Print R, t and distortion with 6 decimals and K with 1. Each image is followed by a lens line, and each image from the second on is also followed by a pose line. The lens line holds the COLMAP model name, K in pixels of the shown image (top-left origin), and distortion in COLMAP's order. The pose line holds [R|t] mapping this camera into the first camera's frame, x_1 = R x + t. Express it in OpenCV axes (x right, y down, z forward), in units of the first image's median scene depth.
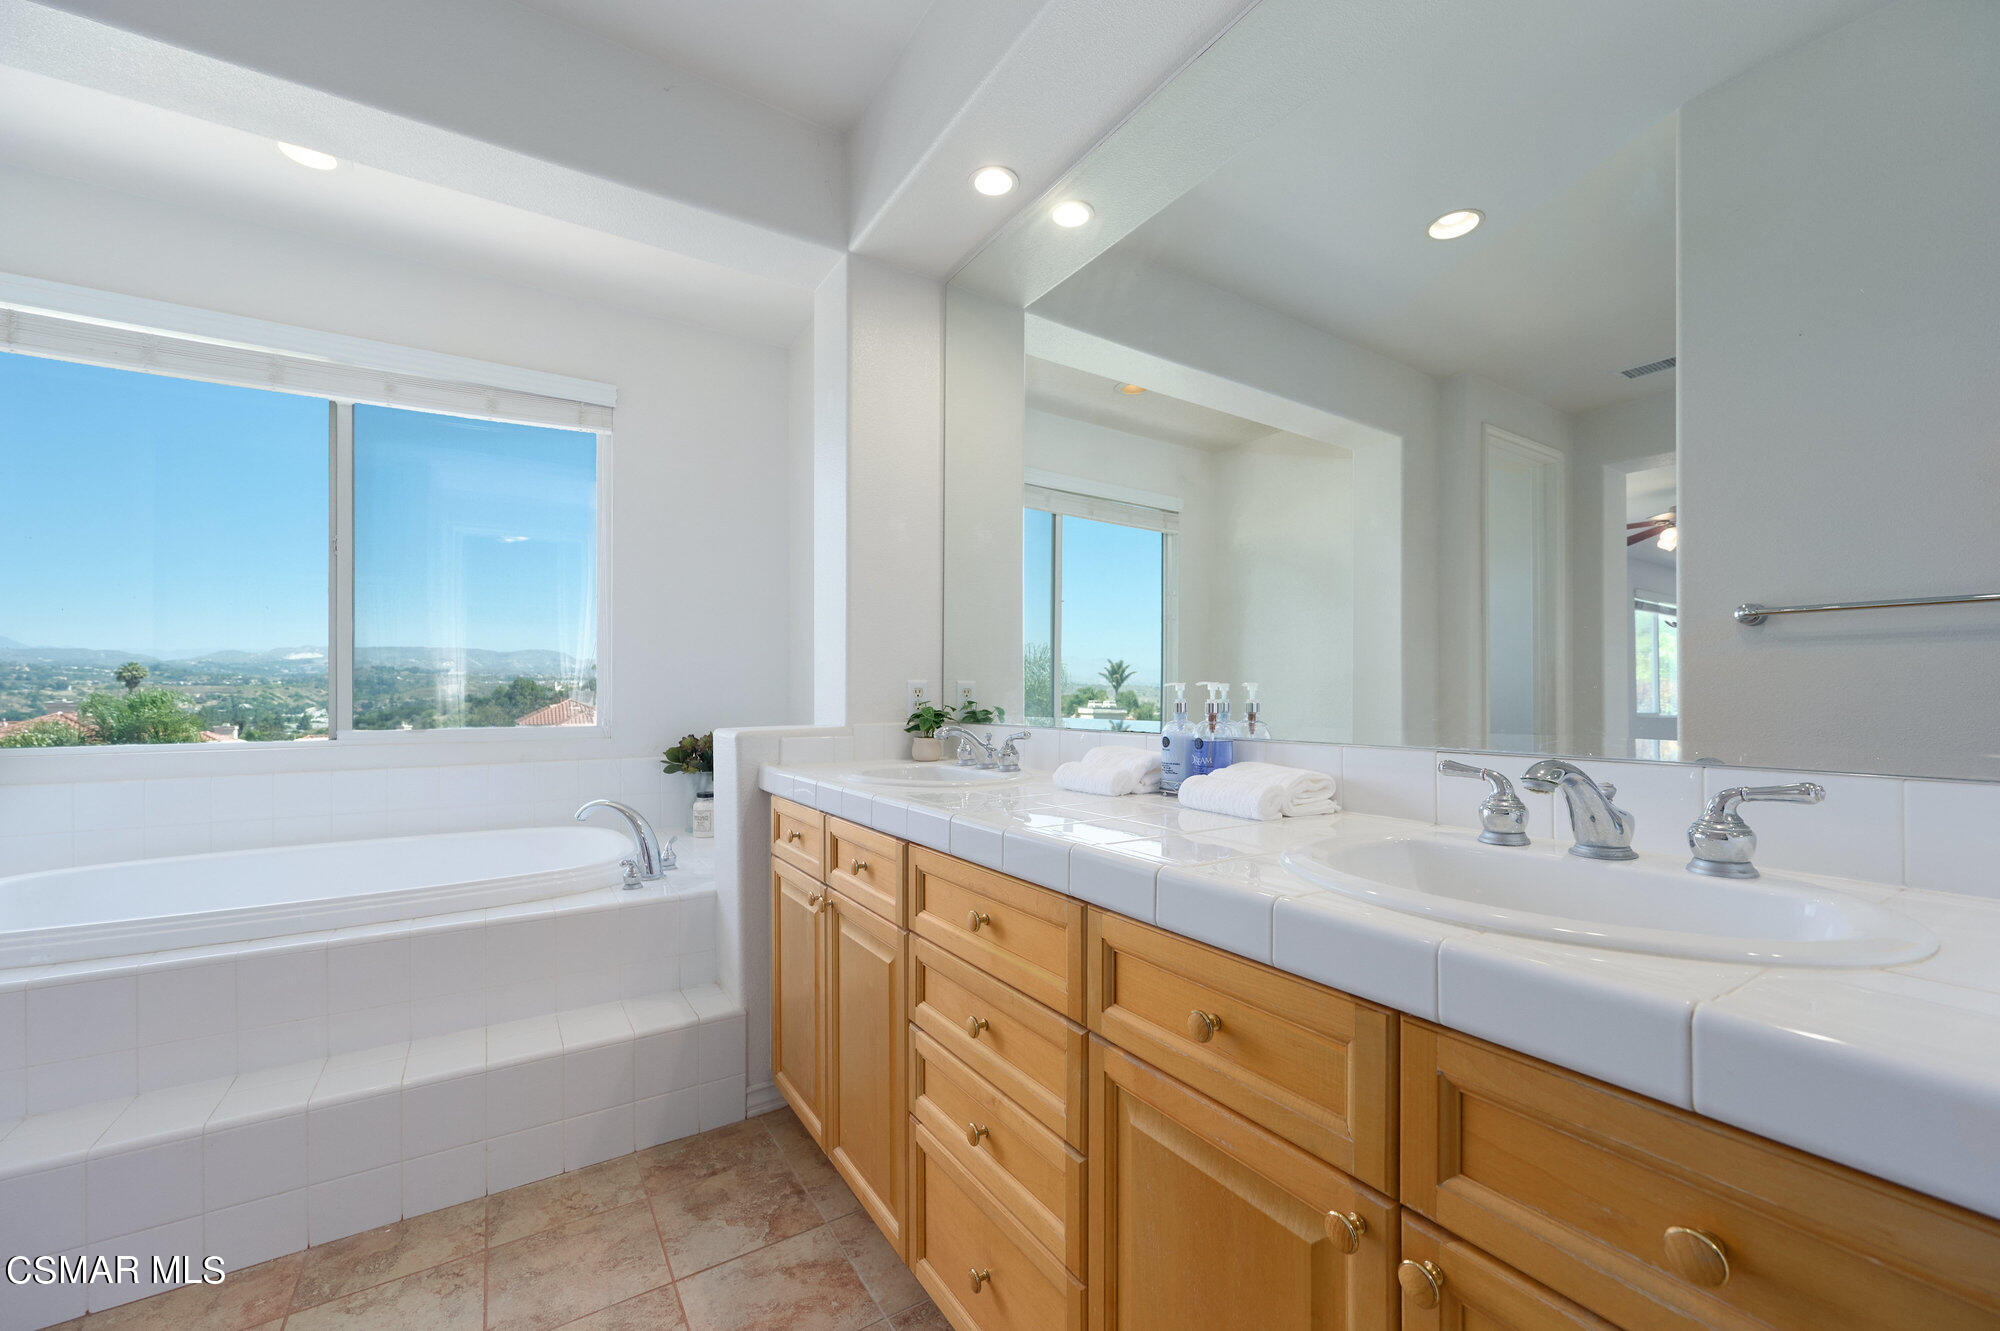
lens RADIAL K [[813.5, 0, 1004.9], [0, 813.5, 691.4], [0, 0, 1]] dist [0.001482, 0.000019]
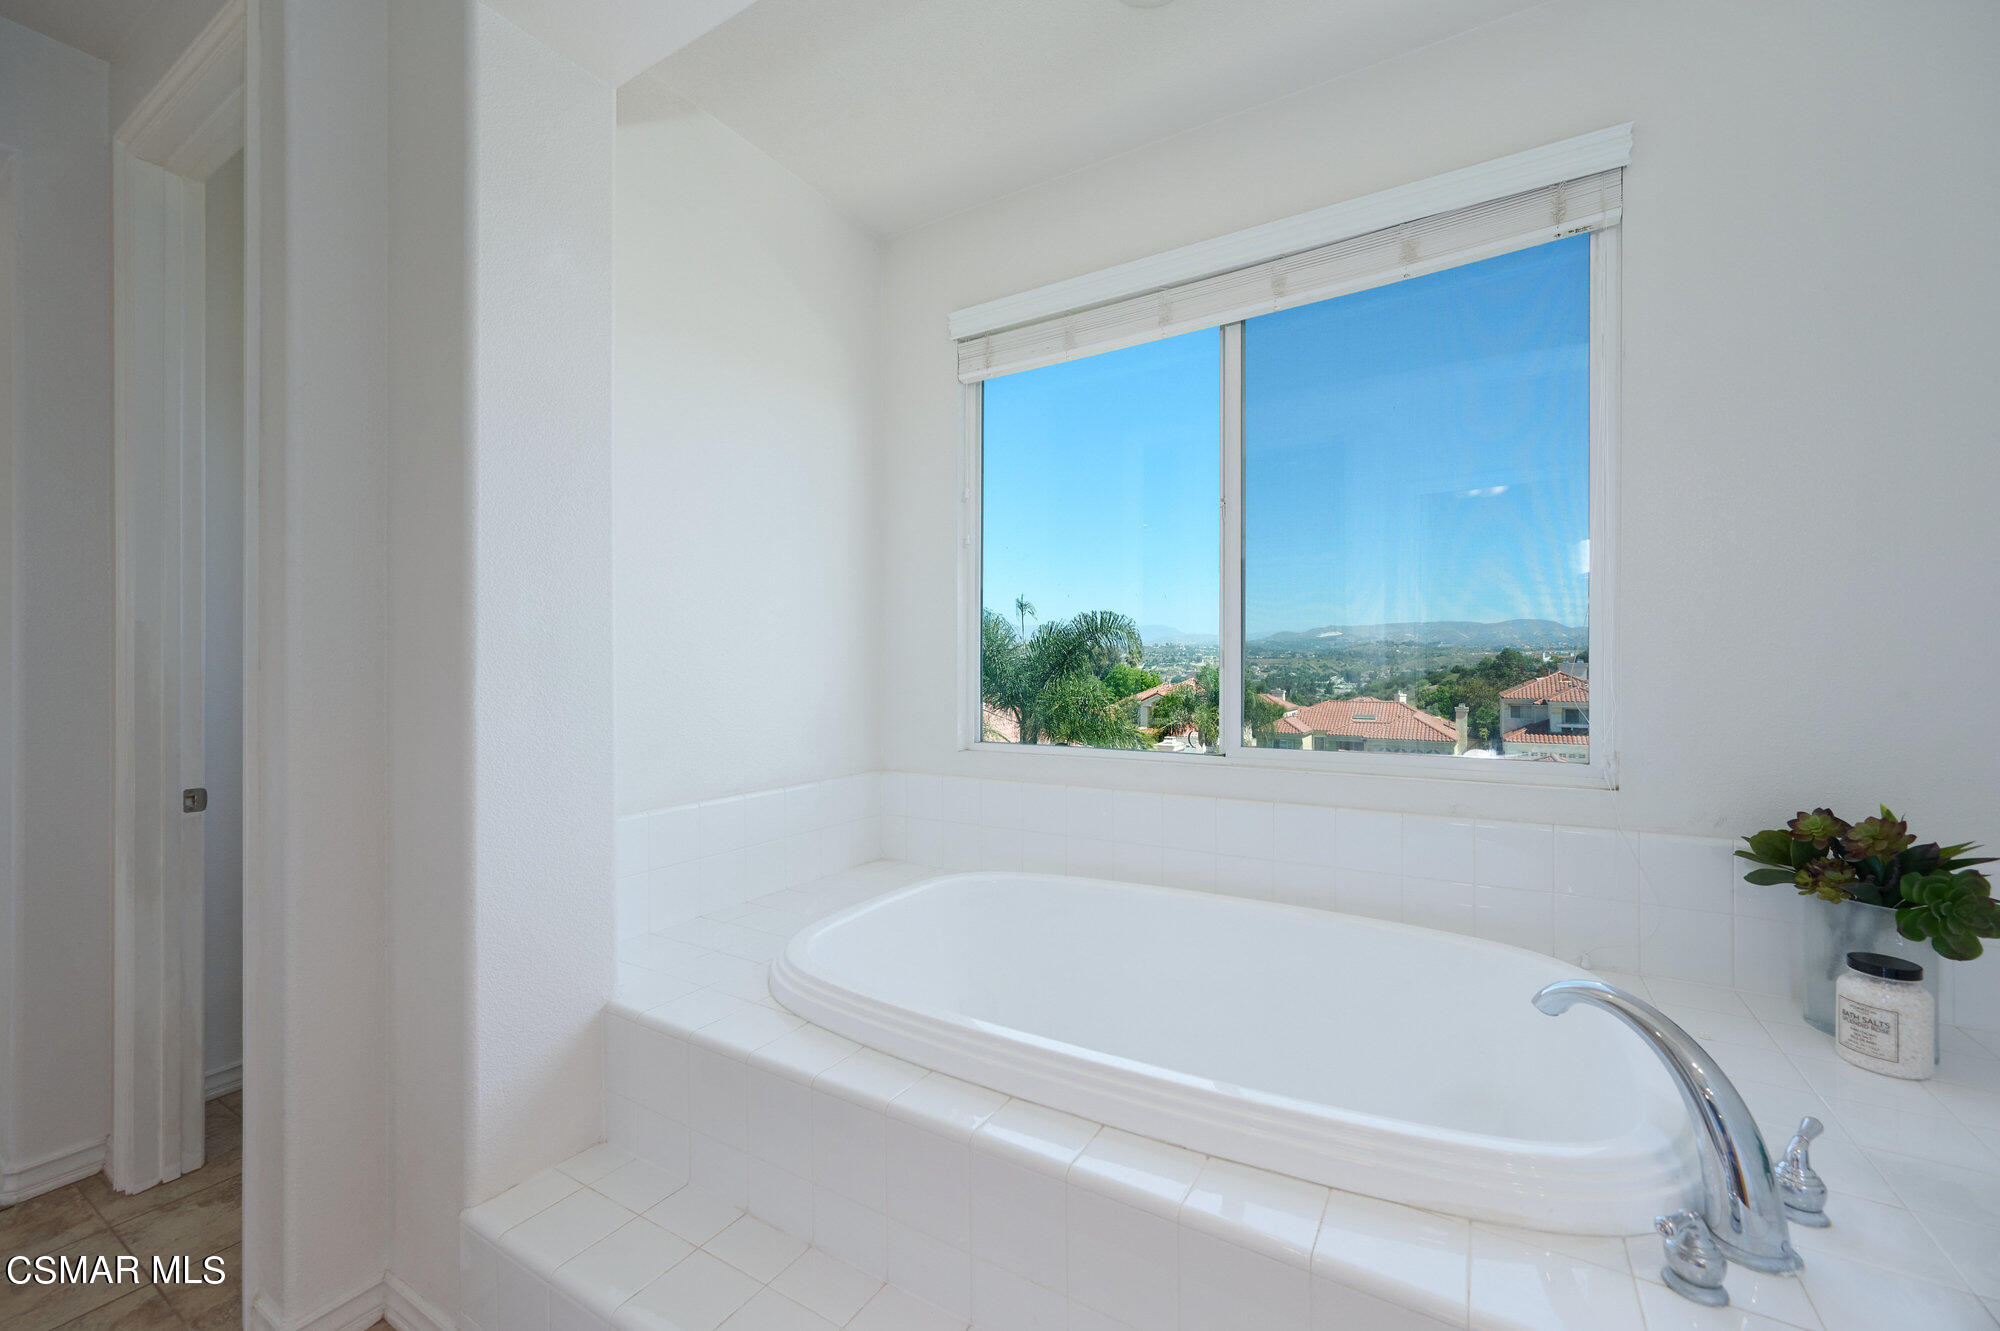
lens RADIAL K [[803.6, 0, 1002.5], [0, 803.6, 667.9], [0, 0, 1]] dist [-0.001106, 0.000037]
pose [[0.455725, 0.002514, -0.890117, -0.282994], [0.003733, 0.999982, 0.004735, -0.038588], [0.890113, -0.005481, 0.455707, 0.569590]]
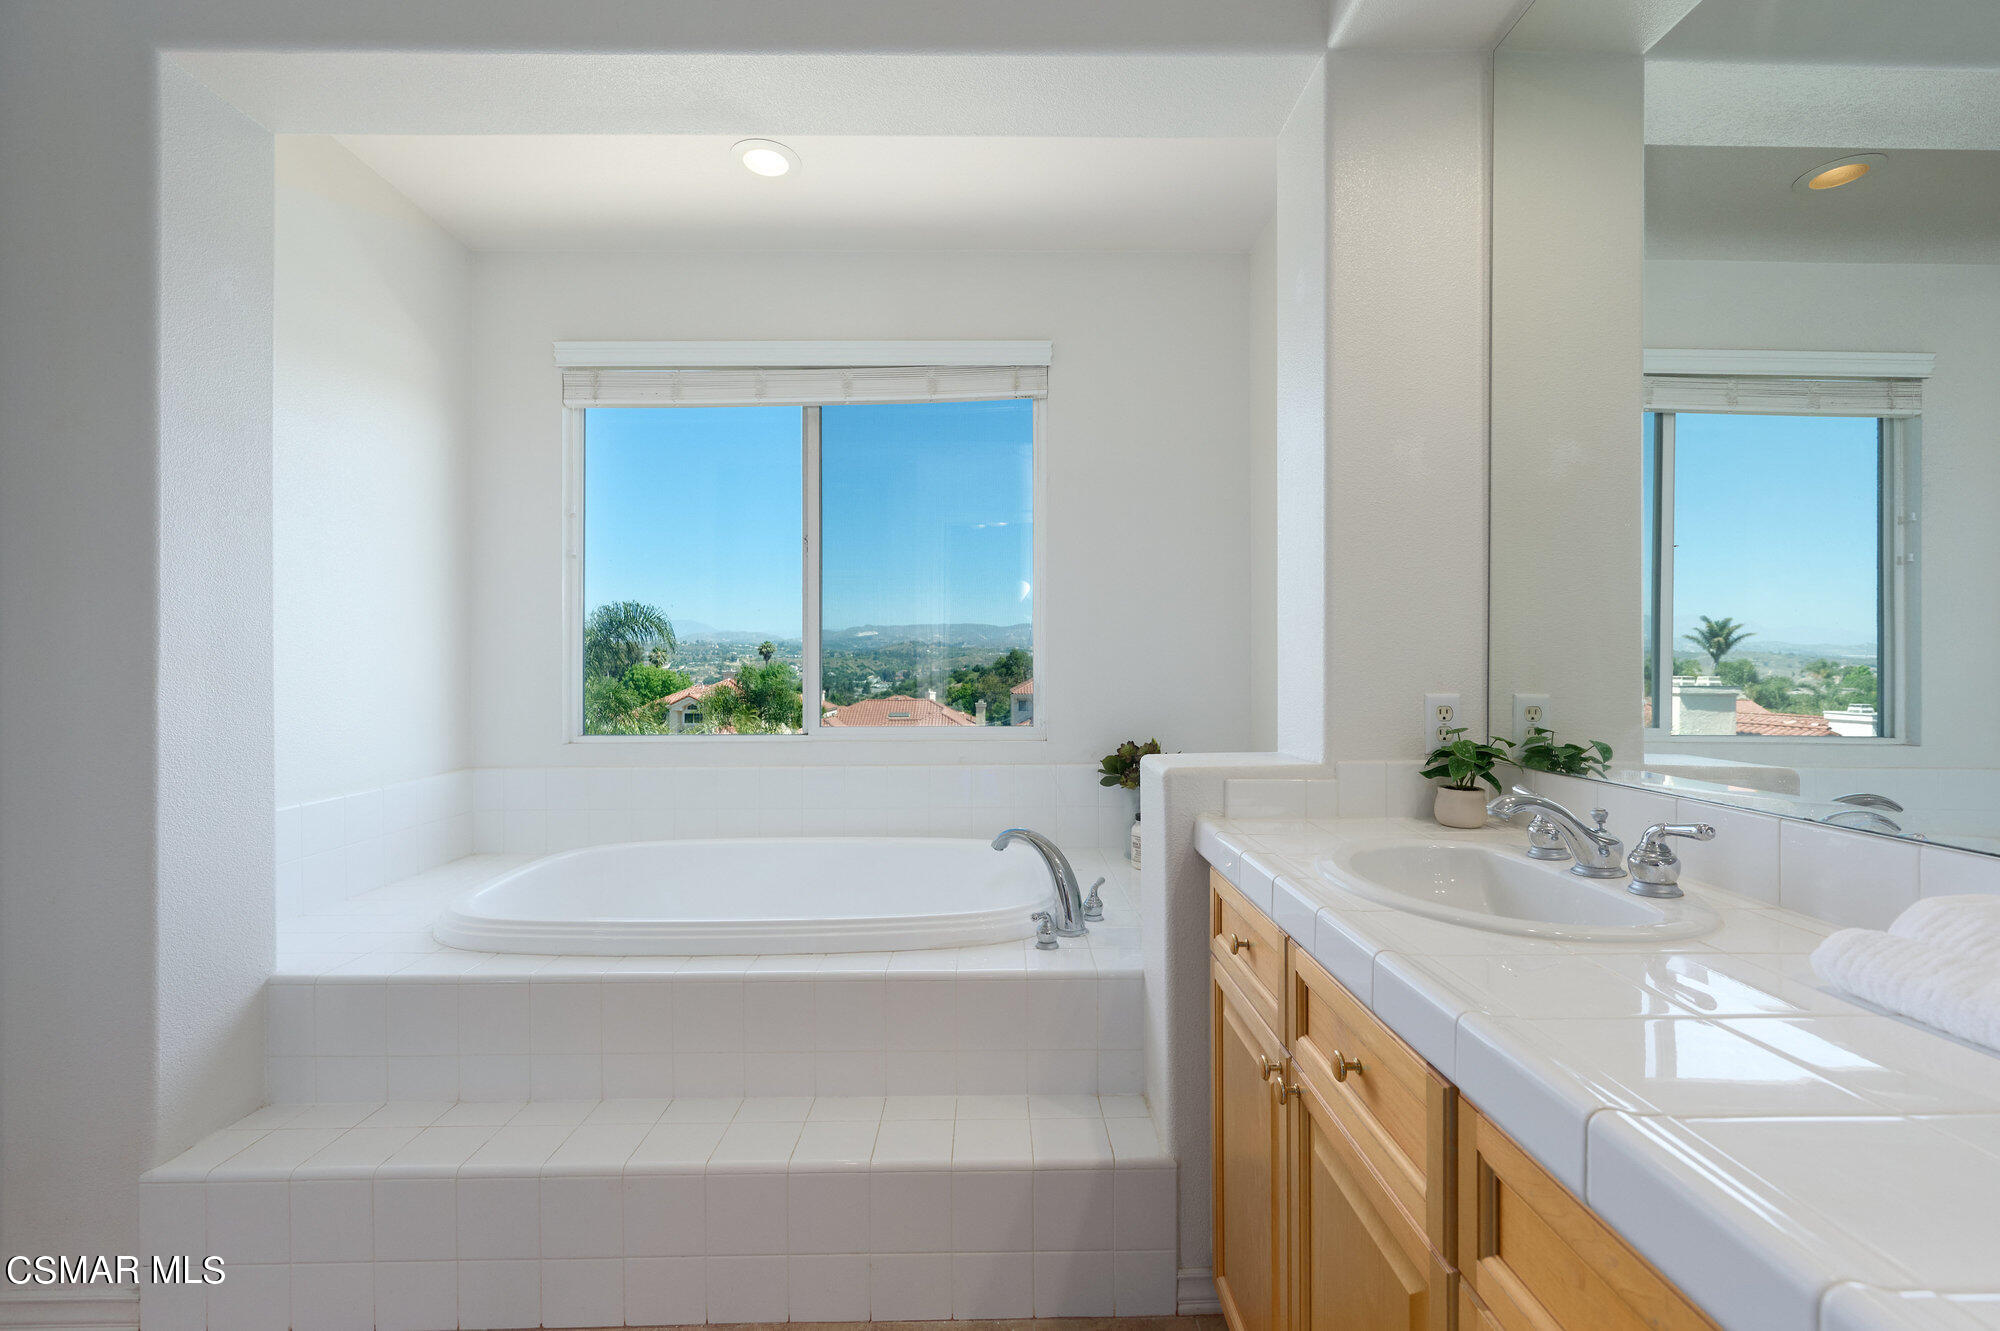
lens RADIAL K [[858.0, 0, 1000.0], [0, 858.0, 665.5], [0, 0, 1]] dist [0.001143, 0.000070]
pose [[0.848928, -0.000125, -0.528508, -0.048516], [0.002800, 0.999987, 0.004262, -0.040729], [0.528501, -0.005098, 0.848918, 0.259028]]
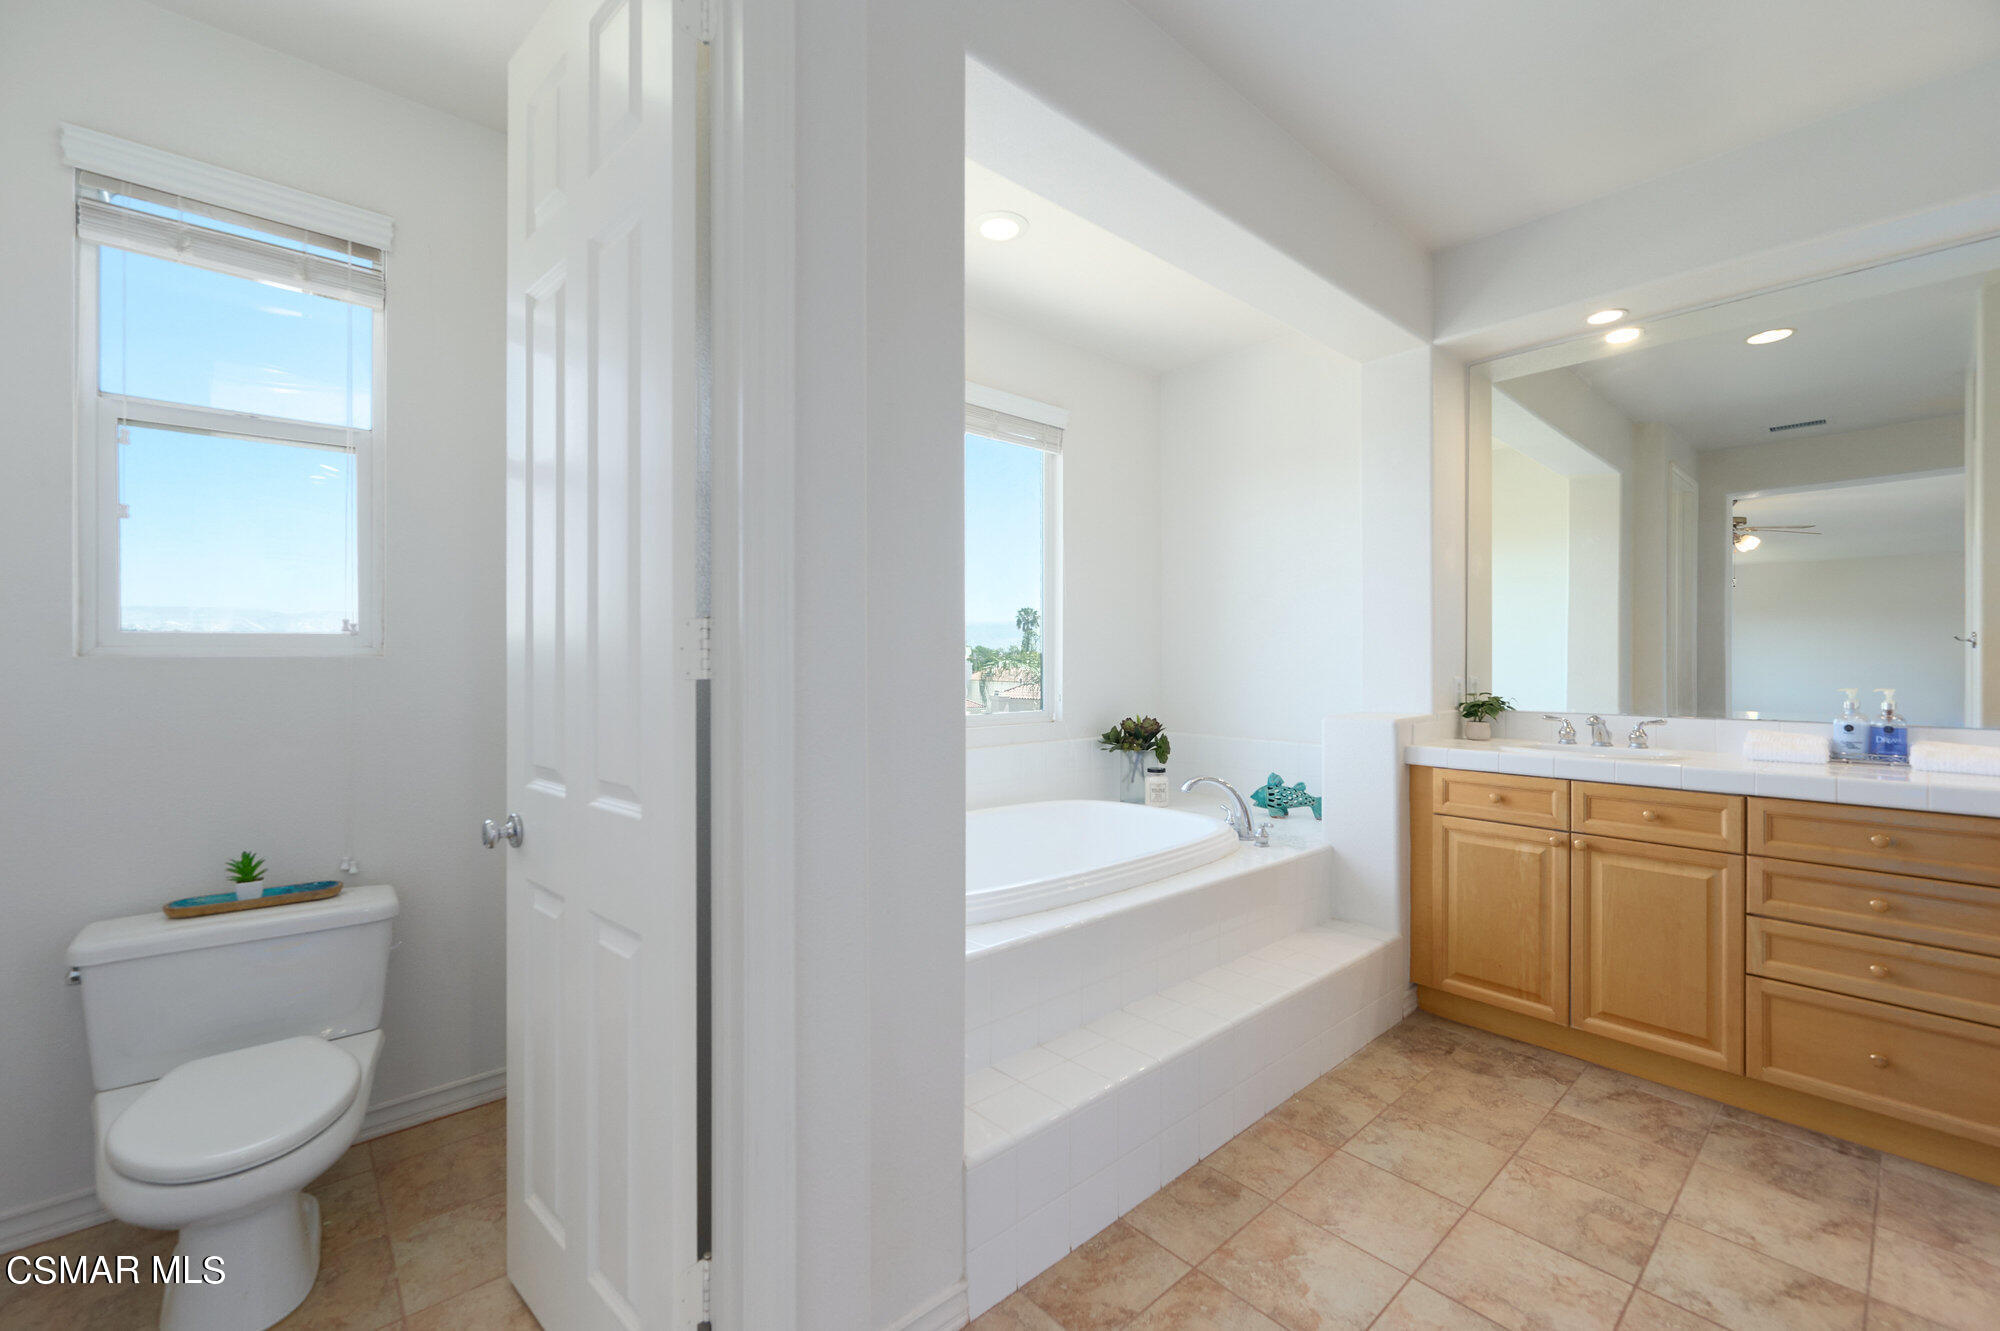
lens RADIAL K [[839.6, 0, 999.9], [0, 839.6, 659.8], [0, 0, 1]] dist [-0.000838, -0.000213]
pose [[0.988566, 0.001136, 0.150786, -1.021438], [-0.001022, 0.999999, -0.000838, -0.039850], [-0.150787, 0.000674, 0.988566, -0.199009]]
